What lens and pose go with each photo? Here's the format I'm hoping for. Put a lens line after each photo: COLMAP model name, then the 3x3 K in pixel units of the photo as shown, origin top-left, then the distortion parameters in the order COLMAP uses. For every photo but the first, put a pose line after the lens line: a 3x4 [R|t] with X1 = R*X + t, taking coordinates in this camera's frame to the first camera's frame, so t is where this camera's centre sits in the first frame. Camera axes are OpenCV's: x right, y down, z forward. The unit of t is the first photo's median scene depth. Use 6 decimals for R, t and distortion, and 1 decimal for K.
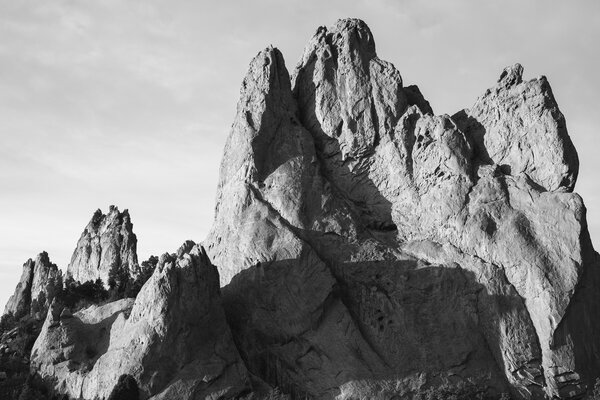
lens RADIAL K [[961.3, 0, 300.0], [0, 961.3, 200.0], [0, 0, 1]] dist [-0.010465, 0.036981]
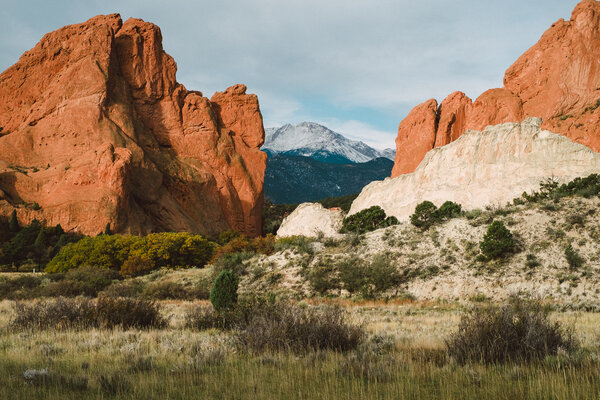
lens RADIAL K [[961.3, 0, 300.0], [0, 961.3, 200.0], [0, 0, 1]] dist [-0.010465, 0.036981]
pose [[0.490549, 0.063832, 0.869073, -1.555857], [-0.244586, 0.967309, 0.067010, -0.066230], [-0.836385, -0.245435, 0.490125, -0.222823]]
